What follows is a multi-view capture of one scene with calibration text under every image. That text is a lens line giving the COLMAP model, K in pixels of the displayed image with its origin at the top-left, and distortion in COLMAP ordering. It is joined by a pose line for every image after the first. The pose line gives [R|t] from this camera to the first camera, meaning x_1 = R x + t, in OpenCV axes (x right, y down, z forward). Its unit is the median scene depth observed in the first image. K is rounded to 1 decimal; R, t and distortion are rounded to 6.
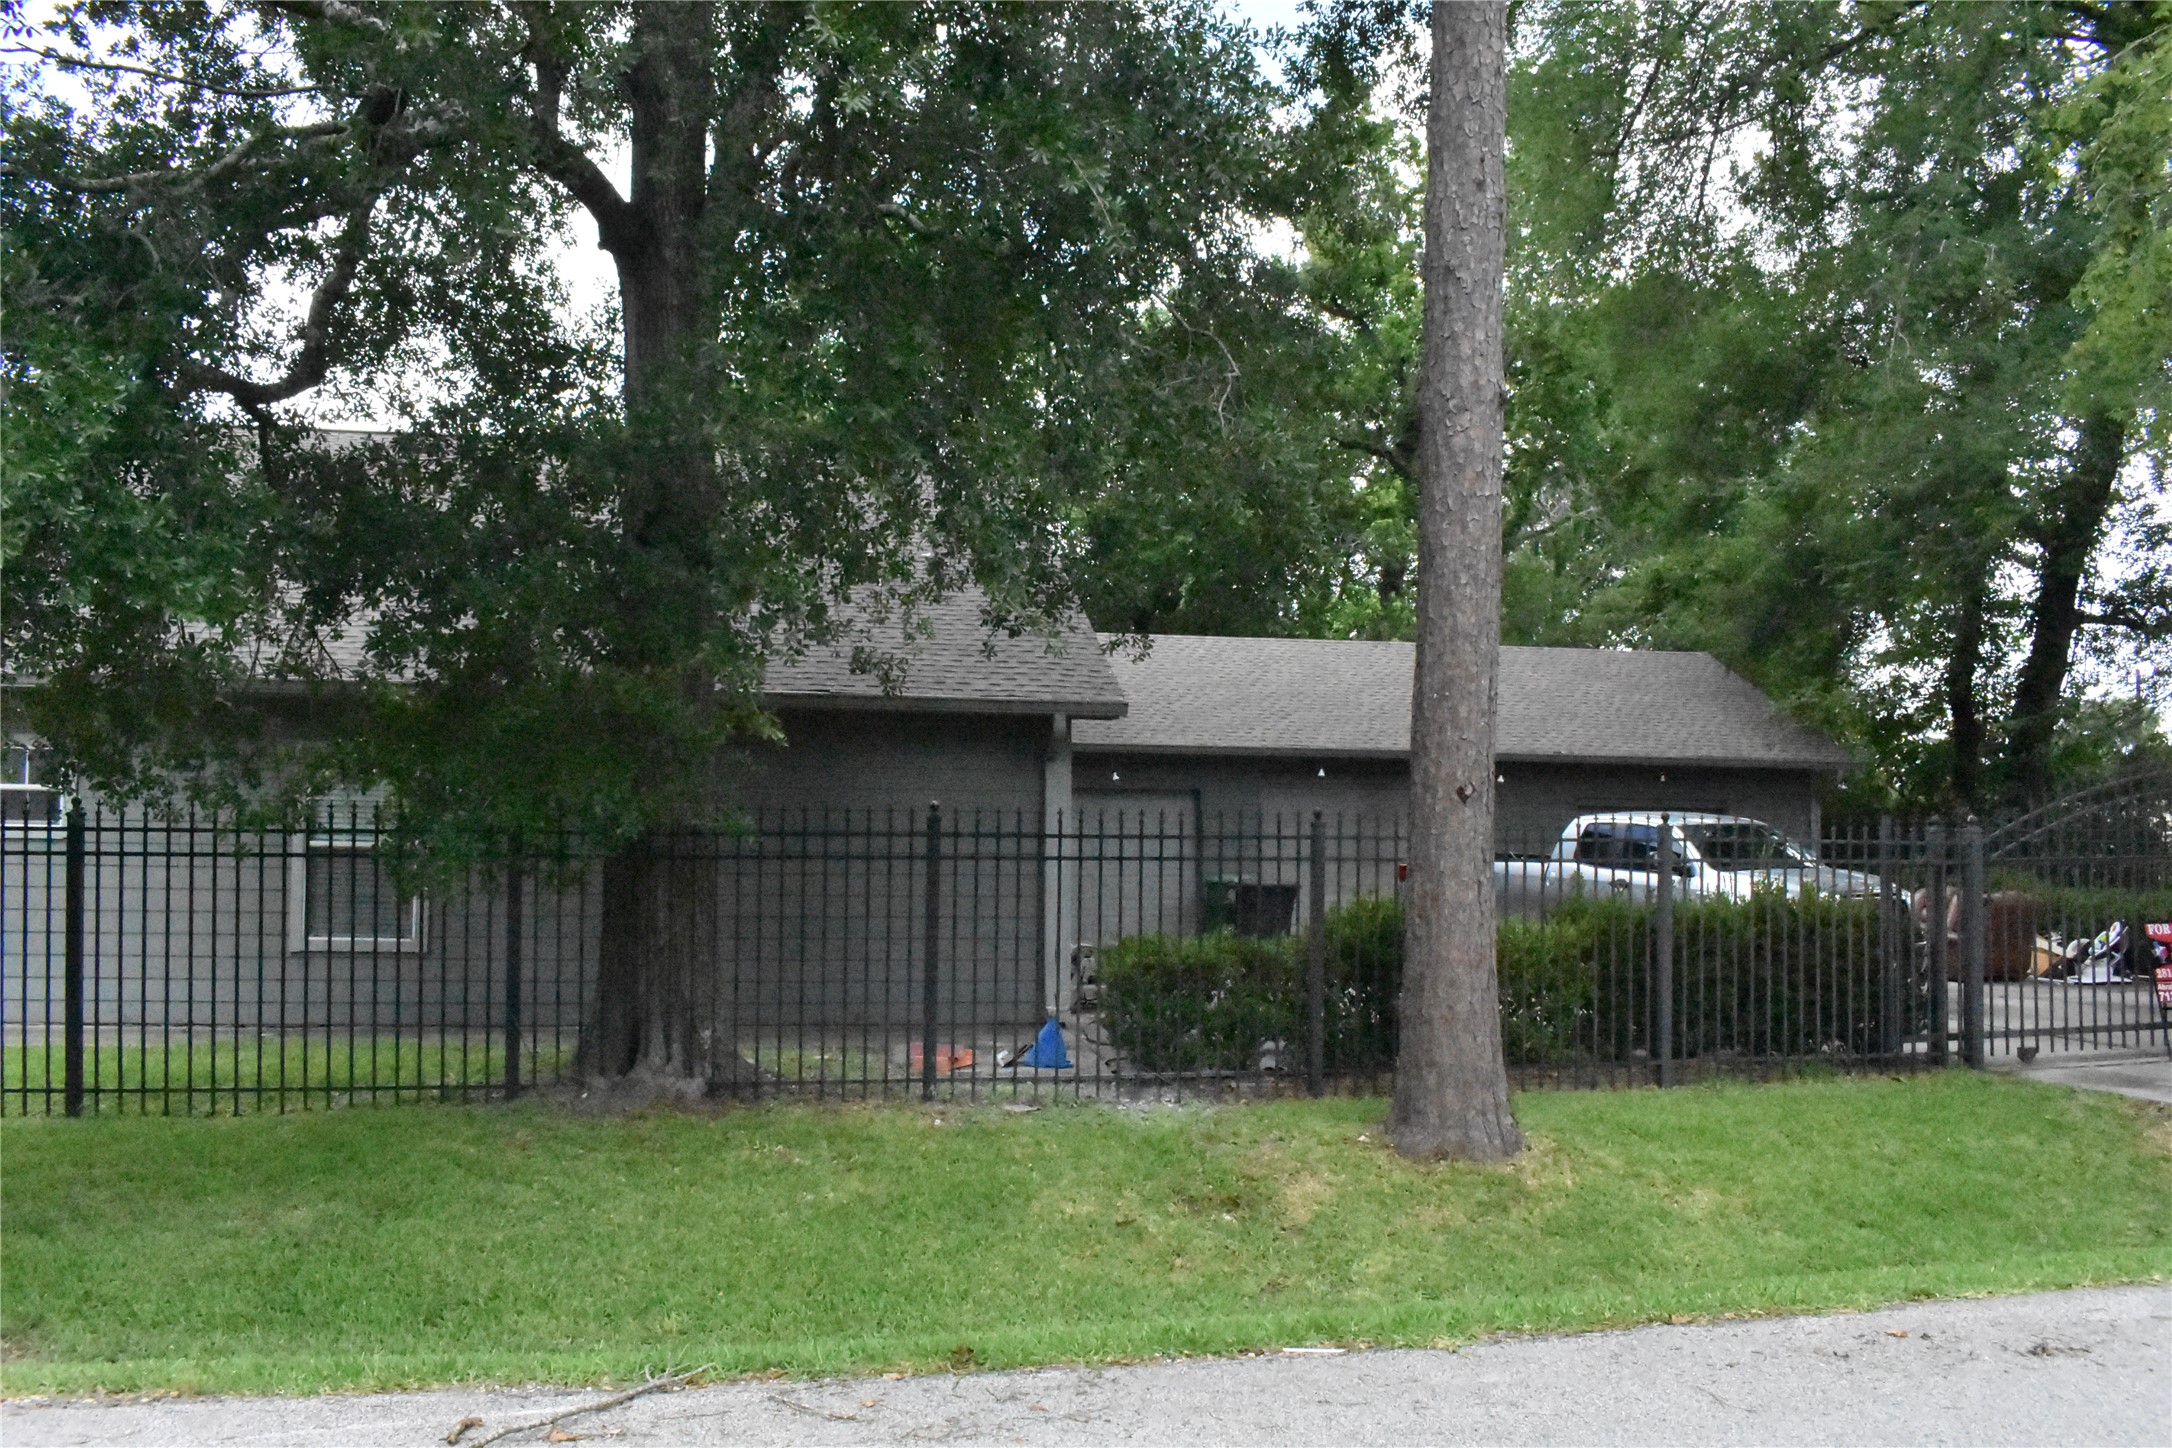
lens RADIAL K [[1685.9, 0, 1099.6], [0, 1685.9, 740.2], [0, 0, 1]] dist [-0.101128, 0.014807]
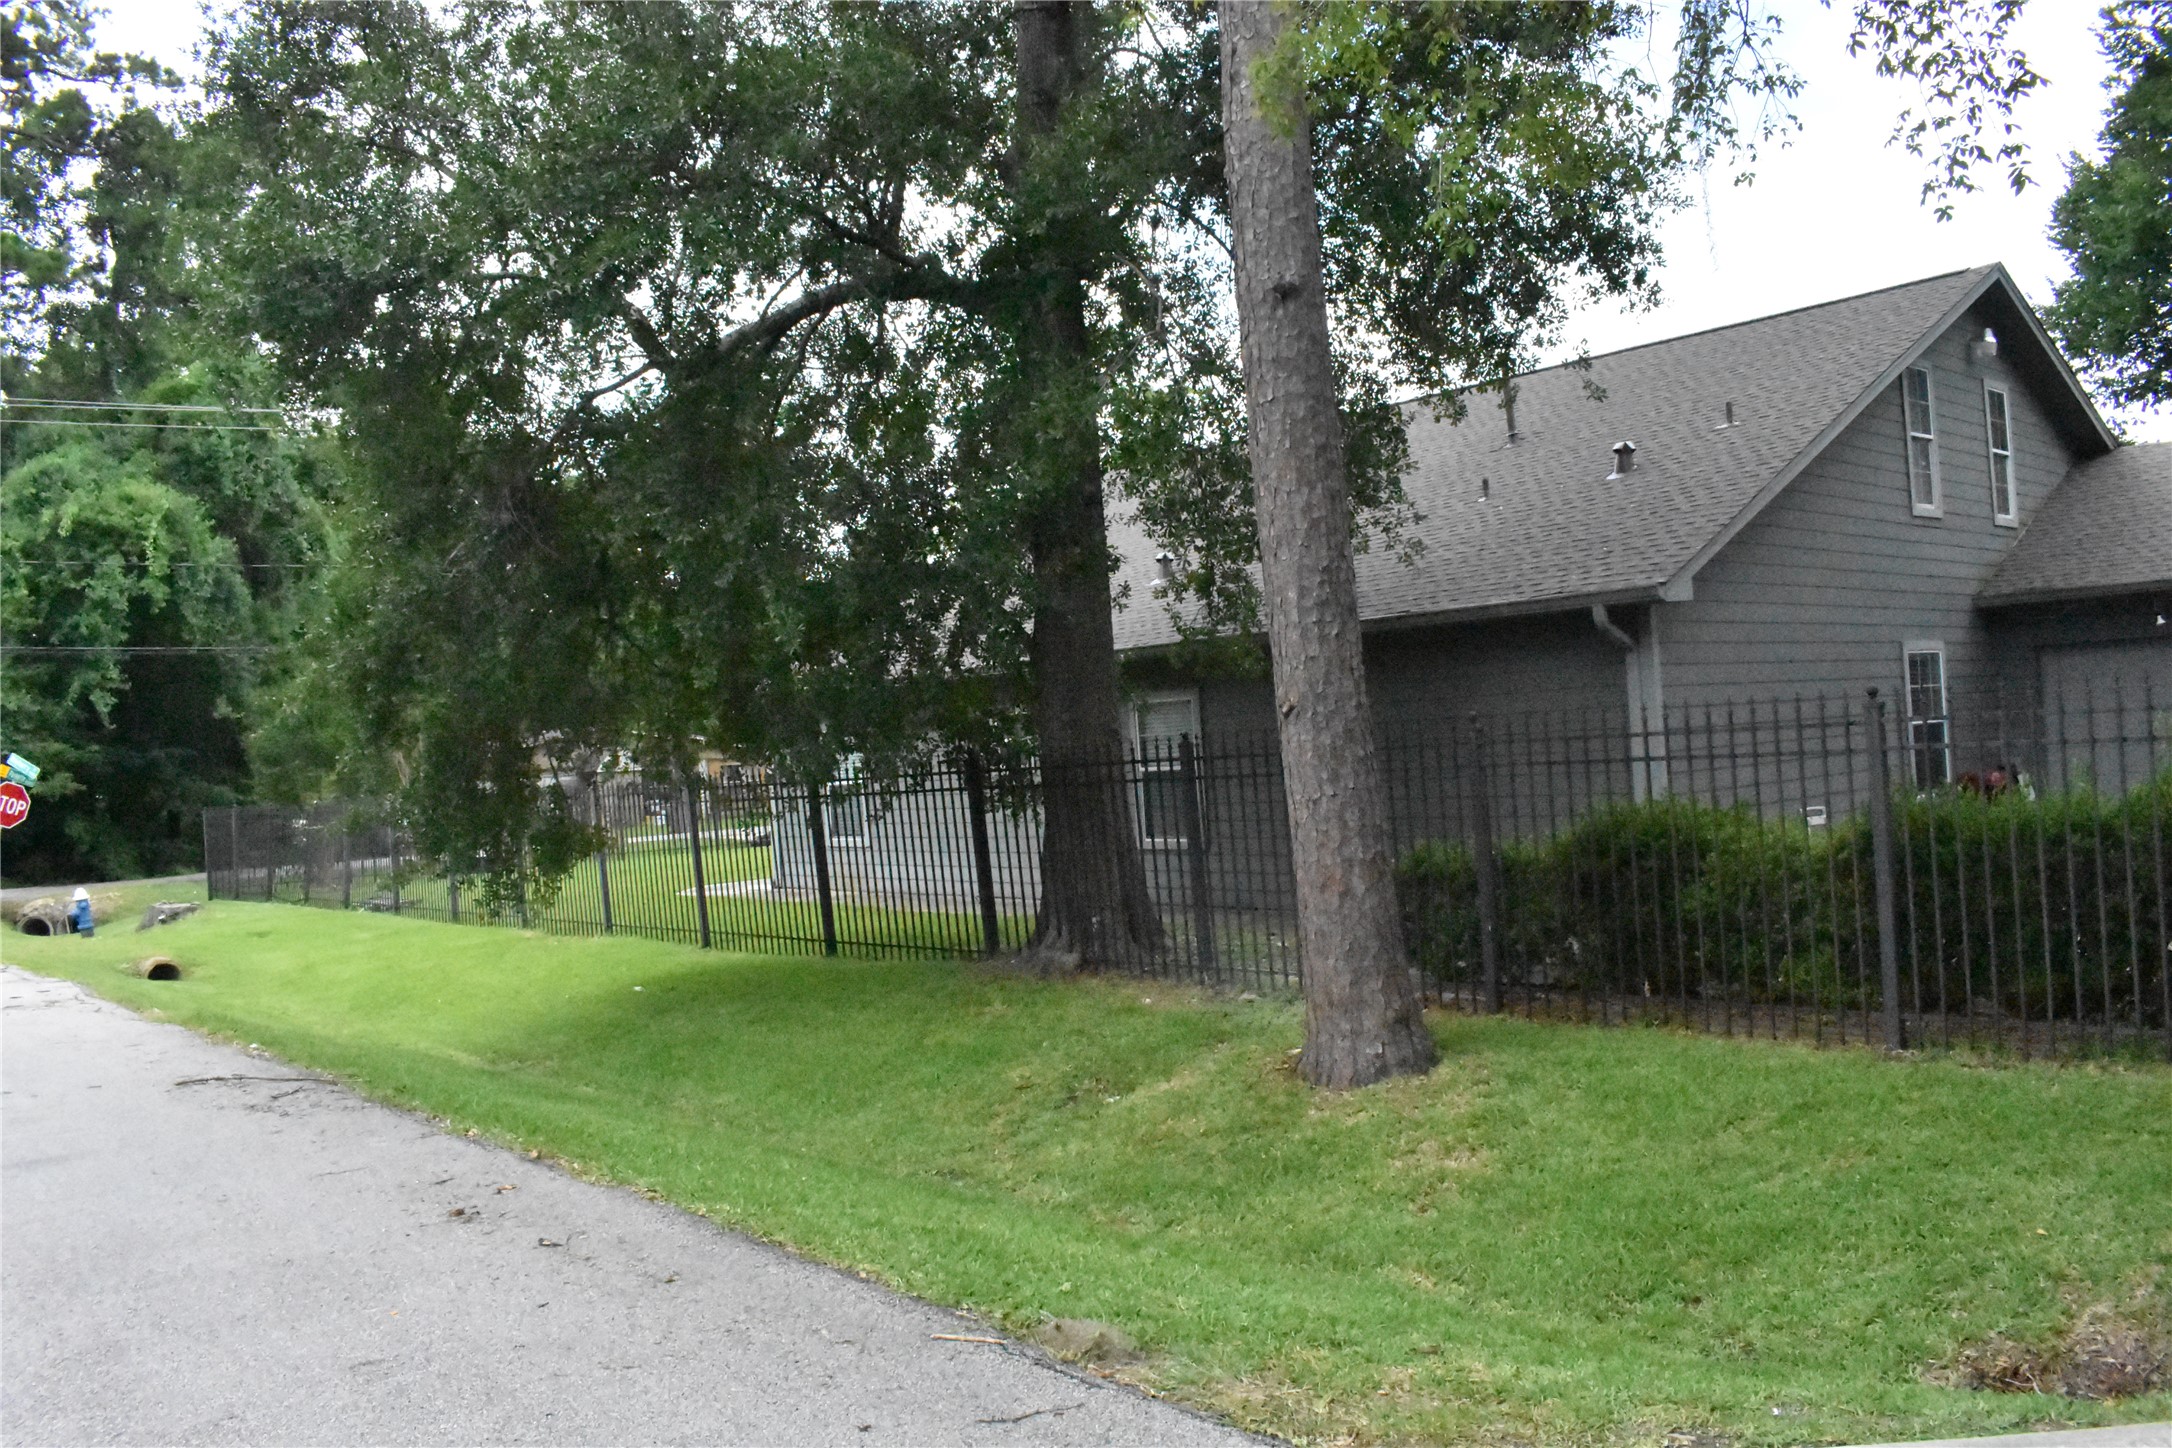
lens RADIAL K [[1685.9, 0, 1099.6], [0, 1685.9, 740.2], [0, 0, 1]] dist [-0.101128, 0.014807]
pose [[0.588114, -0.043054, -0.807631, 0.730013], [0.082297, 0.996585, 0.006802, 0.038936], [0.804580, -0.070466, 0.589648, 0.291458]]
